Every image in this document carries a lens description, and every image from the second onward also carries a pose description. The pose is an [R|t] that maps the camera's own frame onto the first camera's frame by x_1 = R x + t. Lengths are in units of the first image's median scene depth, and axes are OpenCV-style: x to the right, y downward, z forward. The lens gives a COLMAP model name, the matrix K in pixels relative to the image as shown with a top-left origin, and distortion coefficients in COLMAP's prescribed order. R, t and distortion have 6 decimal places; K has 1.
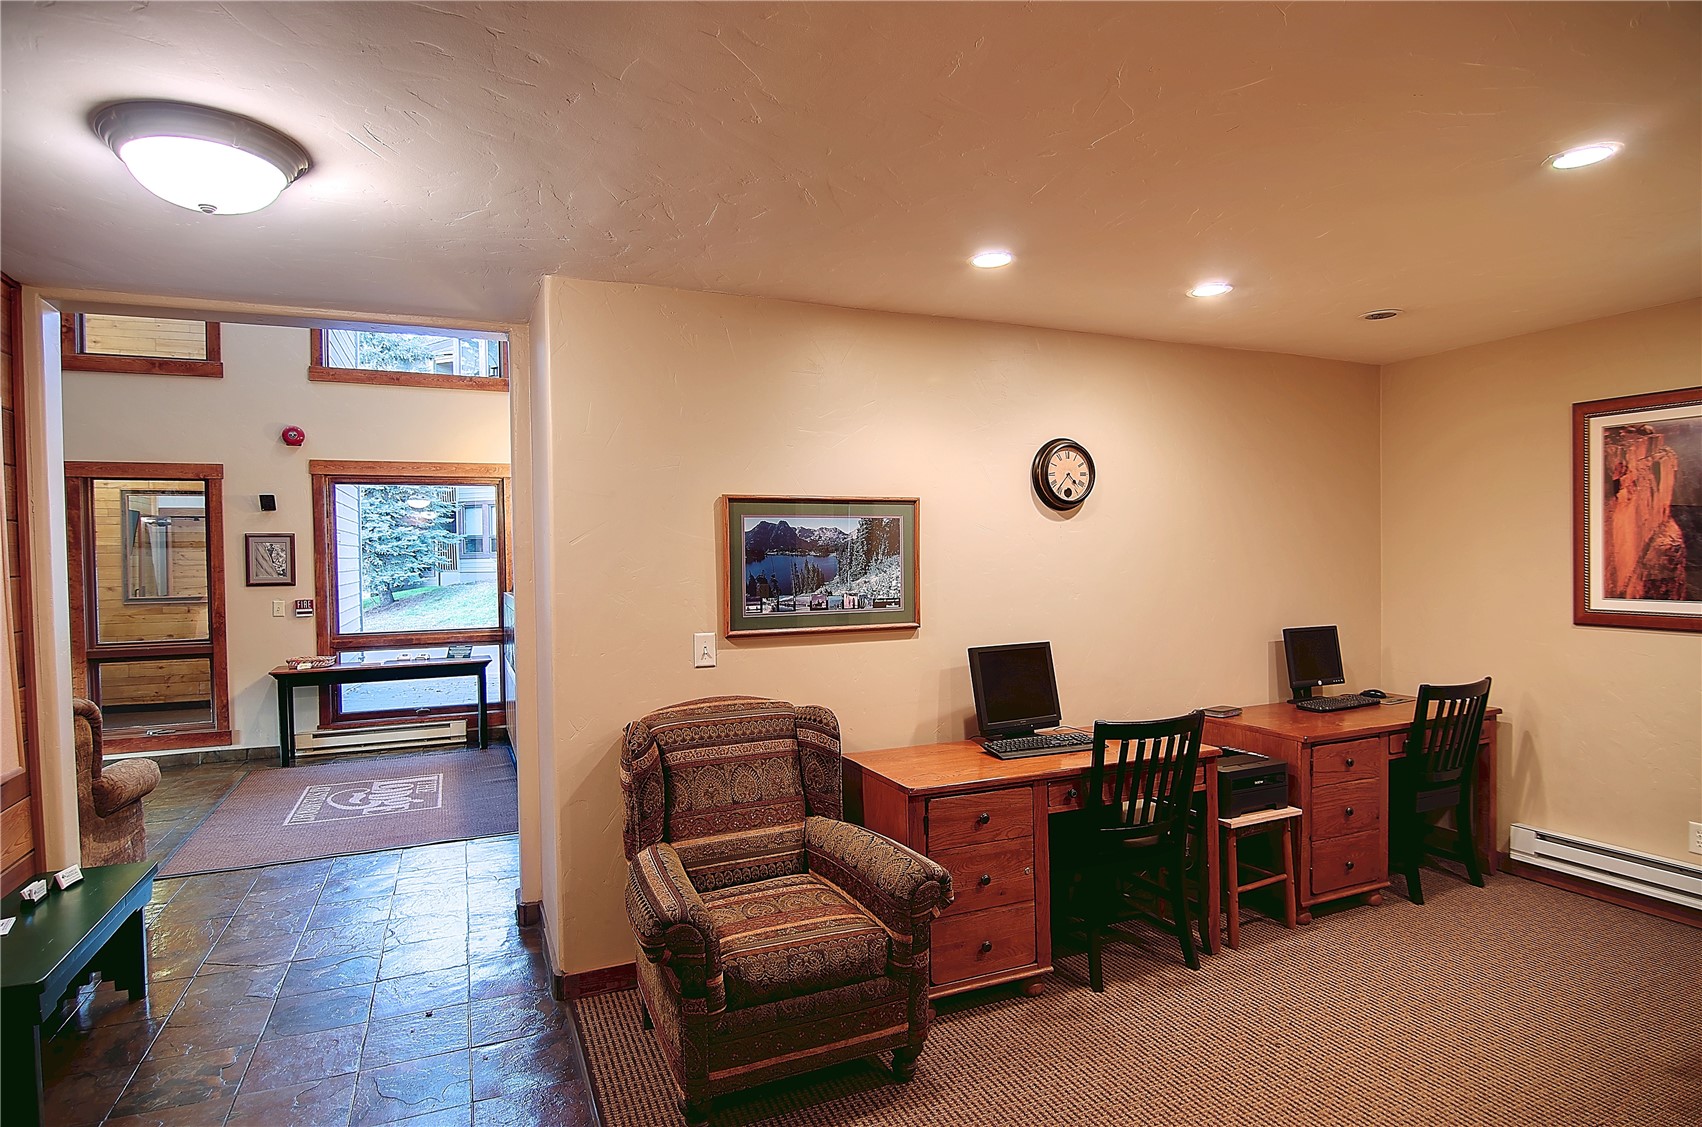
lens RADIAL K [[904.1, 0, 855.7], [0, 904.1, 559.2], [0, 0, 1]] dist [0.005152, 0.000447]
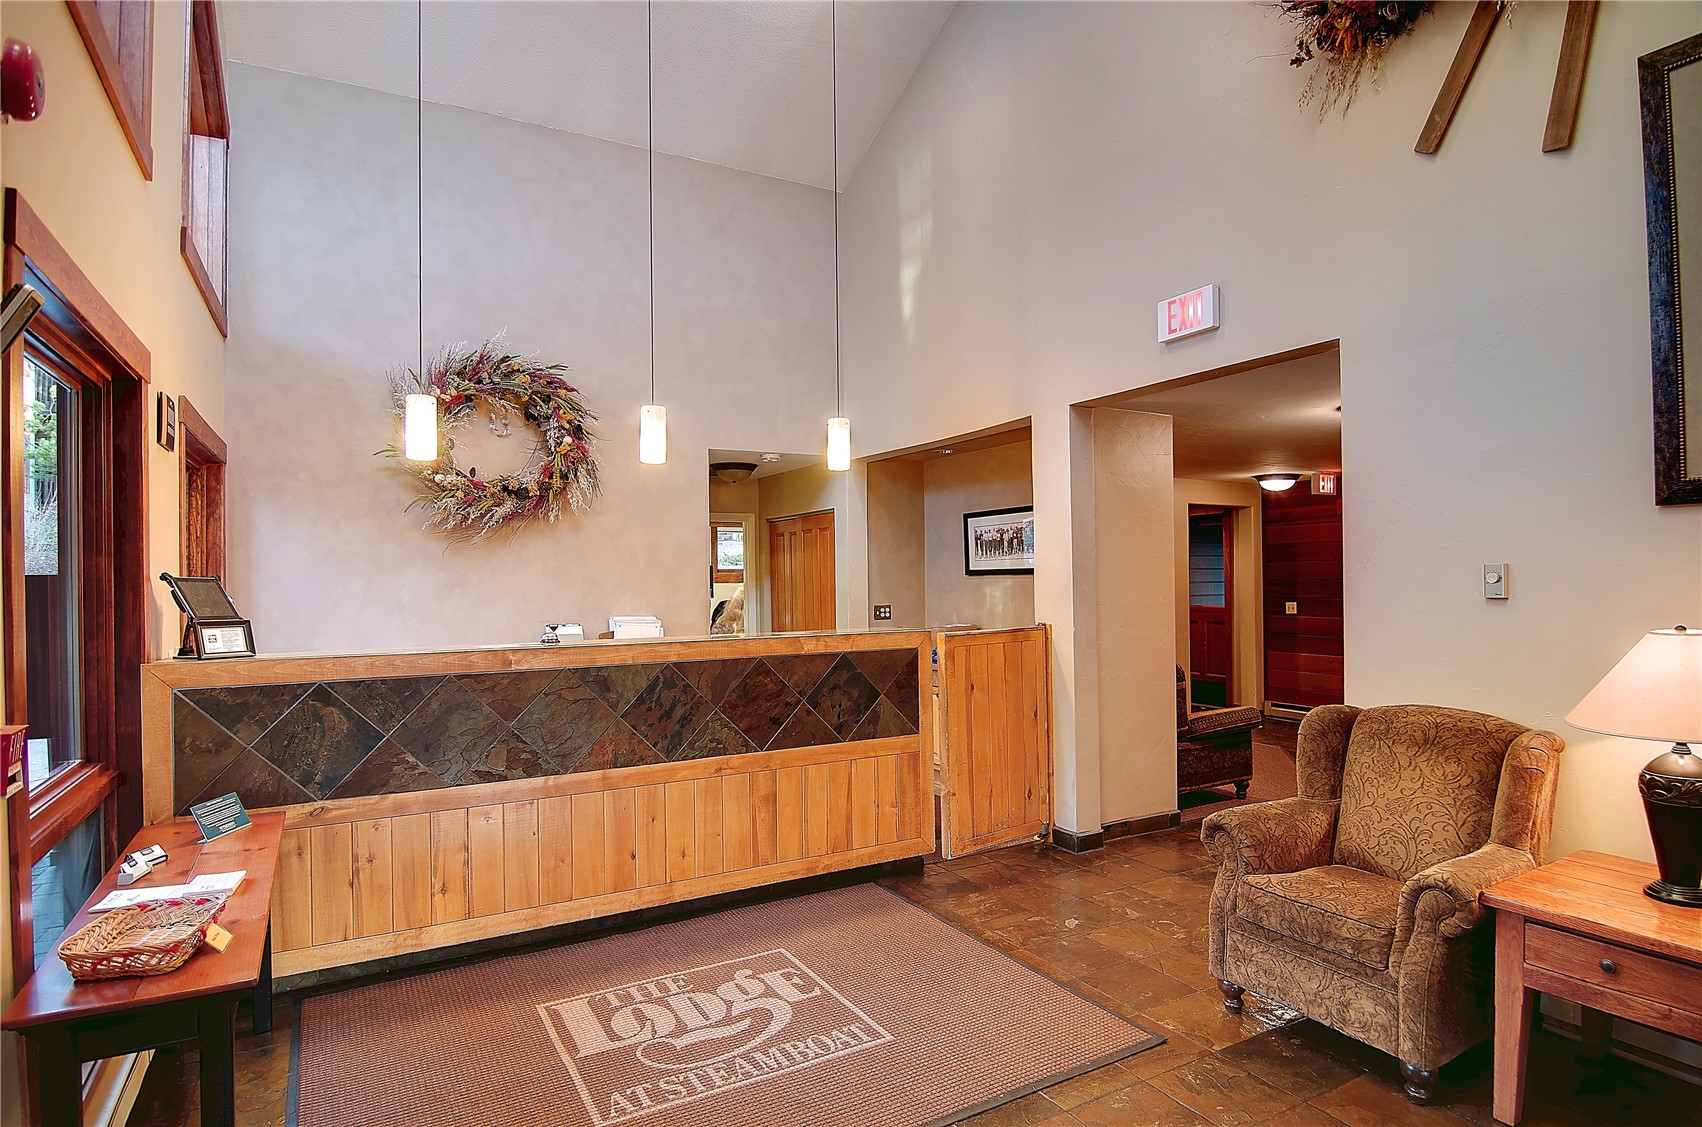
lens RADIAL K [[904.1, 0, 855.3], [0, 904.1, 569.3], [0, 0, 1]] dist [0.005152, 0.000447]
pose [[-0.100469, 0.034550, 0.994340, -1.102601], [0.036777, 0.998843, -0.030991, 0.036429], [-0.994260, 0.033455, -0.101624, 1.017247]]
